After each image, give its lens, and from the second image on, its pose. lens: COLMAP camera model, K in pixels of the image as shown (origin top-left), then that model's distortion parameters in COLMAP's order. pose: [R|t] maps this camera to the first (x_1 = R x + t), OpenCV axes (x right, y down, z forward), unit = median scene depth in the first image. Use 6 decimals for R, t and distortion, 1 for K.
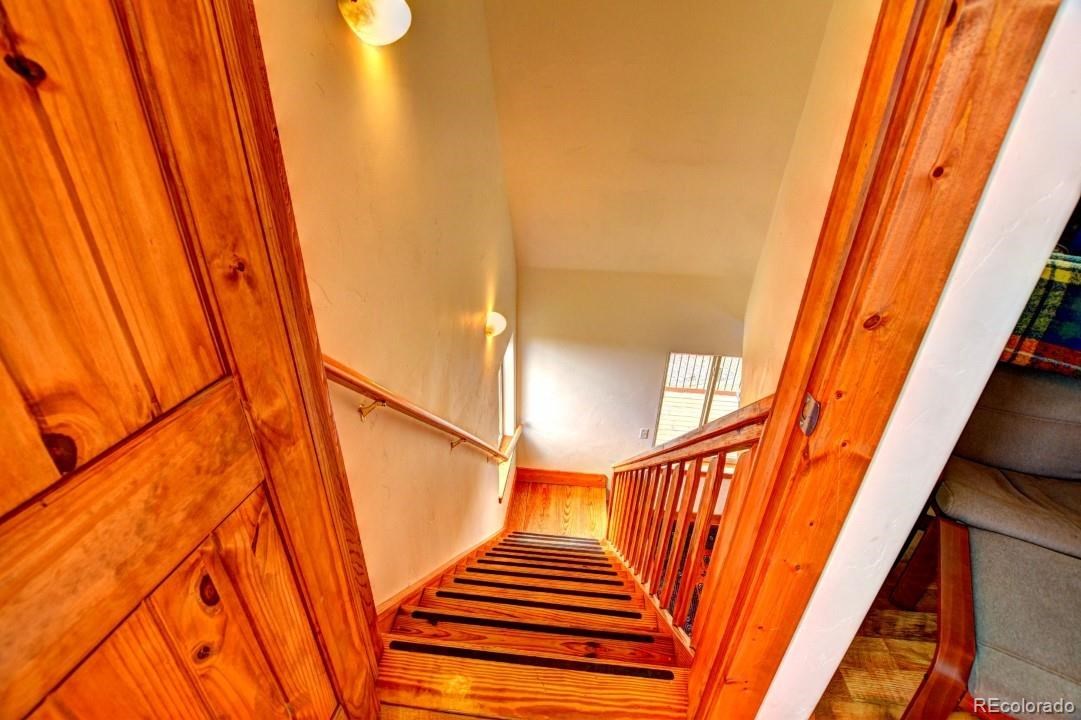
lens RADIAL K [[471.0, 0, 540.5], [0, 471.0, 360.5], [0, 0, 1]] dist [-0.000167, -0.000046]
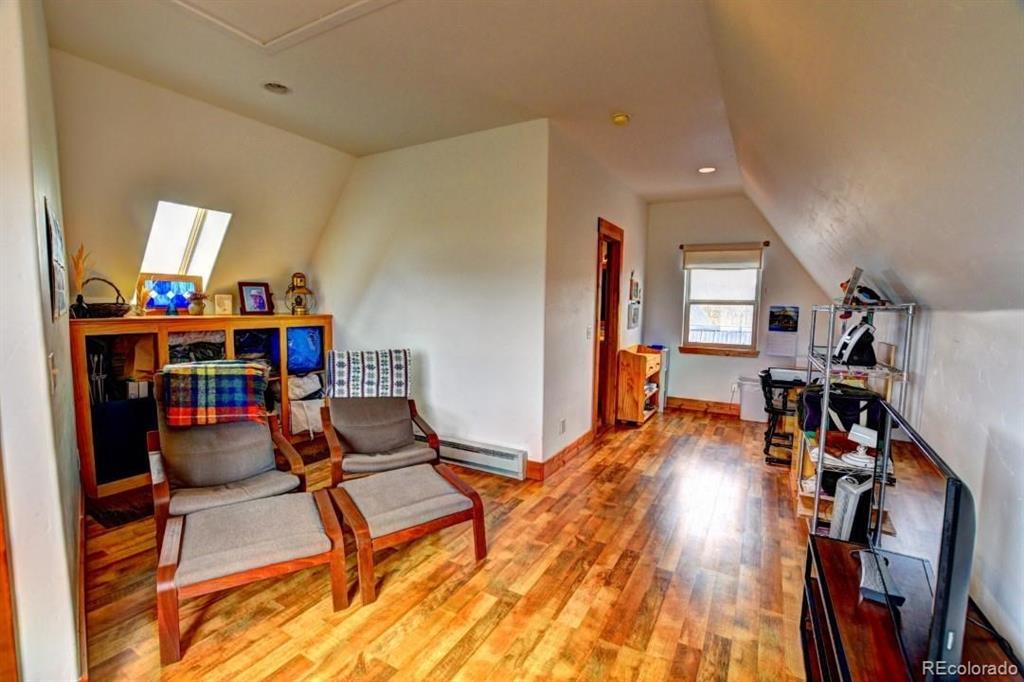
lens RADIAL K [[446.2, 0, 512.0], [0, 446.2, 345.6], [0, 0, 1]] dist [-0.000167, -0.000046]
pose [[0.401768, -0.098215, 0.910460, -0.006345], [0.409373, 0.908617, -0.082633, 0.345700], [-0.819144, 0.405917, 0.405260, -0.700776]]
